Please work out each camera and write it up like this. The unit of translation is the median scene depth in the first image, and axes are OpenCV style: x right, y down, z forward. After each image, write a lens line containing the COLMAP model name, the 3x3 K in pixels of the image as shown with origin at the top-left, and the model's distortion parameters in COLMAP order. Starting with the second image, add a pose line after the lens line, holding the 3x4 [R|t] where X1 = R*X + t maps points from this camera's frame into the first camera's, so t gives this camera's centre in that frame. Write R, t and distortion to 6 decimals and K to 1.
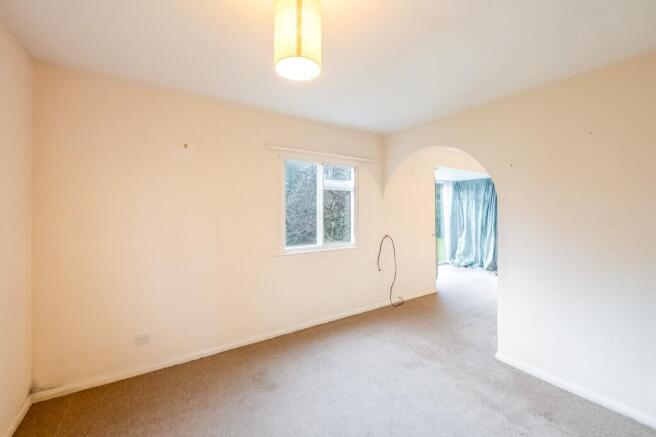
lens RADIAL K [[268.4, 0, 326.8], [0, 268.4, 203.1], [0, 0, 1]] dist [0.001905, -0.003148]
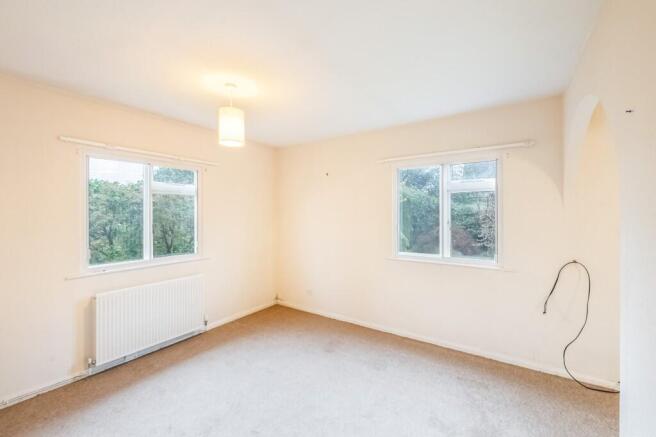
lens RADIAL K [[268.4, 0, 326.8], [0, 268.4, 203.1], [0, 0, 1]] dist [0.001905, -0.003148]
pose [[0.385057, -0.041936, -0.921940, 0.714149], [0.018048, 0.999118, -0.037909, 0.007097], [0.922716, -0.002042, 0.385474, 0.334741]]
